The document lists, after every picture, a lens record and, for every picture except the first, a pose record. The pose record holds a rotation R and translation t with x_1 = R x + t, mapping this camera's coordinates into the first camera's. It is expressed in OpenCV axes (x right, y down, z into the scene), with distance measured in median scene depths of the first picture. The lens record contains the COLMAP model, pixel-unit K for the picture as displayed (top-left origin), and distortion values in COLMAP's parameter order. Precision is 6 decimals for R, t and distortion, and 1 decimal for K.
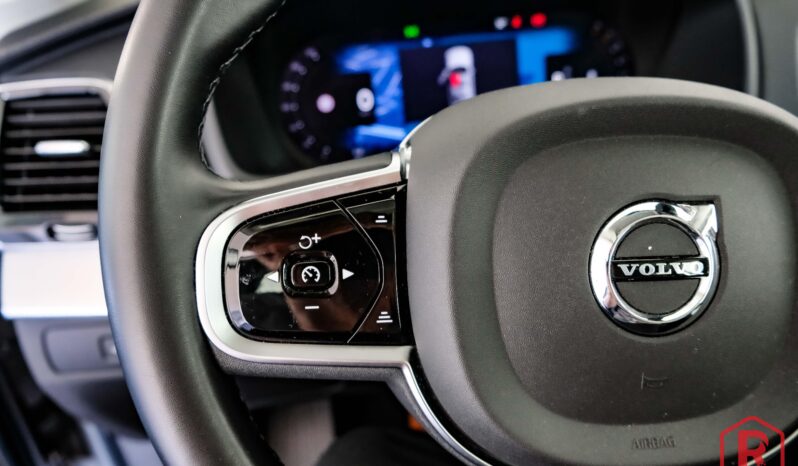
lens RADIAL K [[614.7, 0, 399.0], [0, 614.7, 233.0], [0, 0, 1]] dist [0.000791, 0.000295]
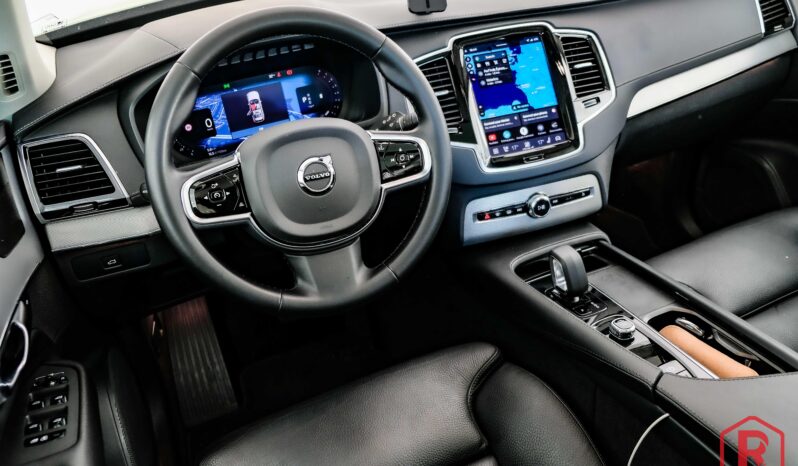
lens RADIAL K [[585.5, 0, 399.5], [0, 585.5, 204.2], [0, 0, 1]] dist [-0.009050, -0.001185]
pose [[0.946019, -0.174035, 0.273423, -0.041603], [0.168378, 0.984730, 0.044215, 0.071627], [-0.276943, 0.004210, 0.960877, -1.176215]]
